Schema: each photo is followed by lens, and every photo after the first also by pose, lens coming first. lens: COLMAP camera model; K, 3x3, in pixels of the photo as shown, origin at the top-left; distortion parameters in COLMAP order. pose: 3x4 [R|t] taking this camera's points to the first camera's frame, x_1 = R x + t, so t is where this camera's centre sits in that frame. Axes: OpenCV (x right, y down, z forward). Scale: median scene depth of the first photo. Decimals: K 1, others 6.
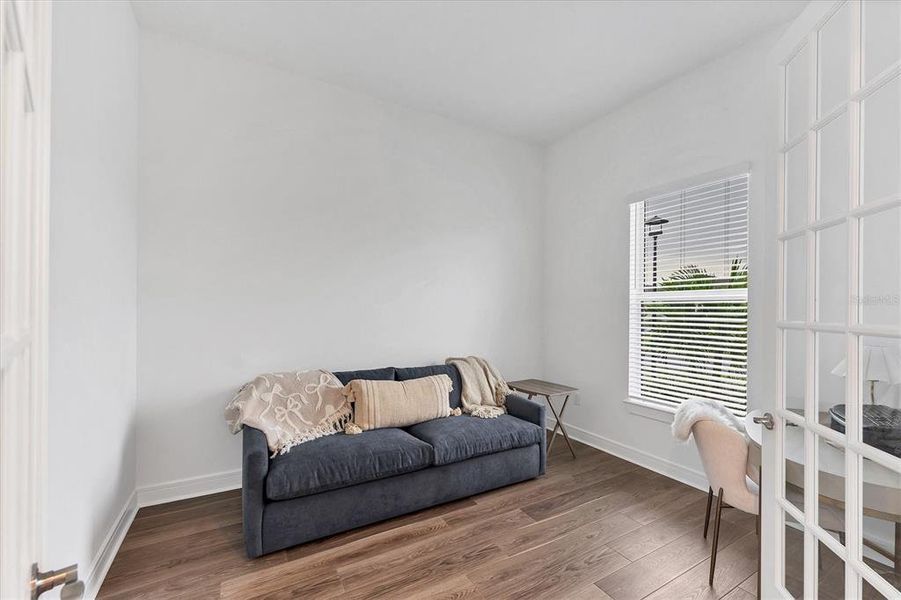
lens RADIAL K [[370.6, 0, 443.8], [0, 370.6, 303.7], [0, 0, 1]] dist [0.002901, 0.000139]
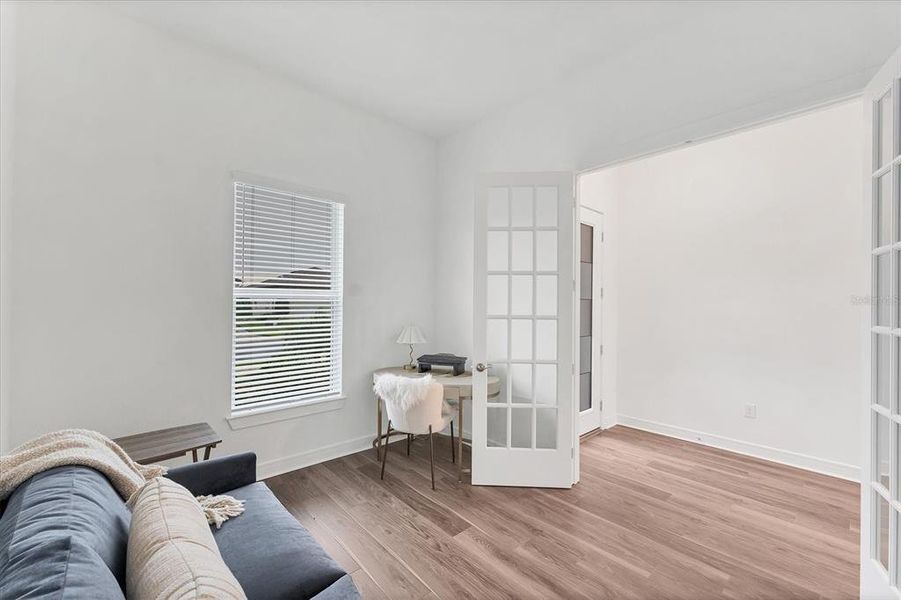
lens RADIAL K [[370.6, 0, 442.3], [0, 370.6, 304.5], [0, 0, 1]] dist [0.002901, 0.000139]
pose [[-0.201646, -0.008804, 0.979419, -0.485656], [-0.011589, 0.999911, 0.006602, -0.004272], [-0.979390, -0.010019, -0.201730, 0.819743]]
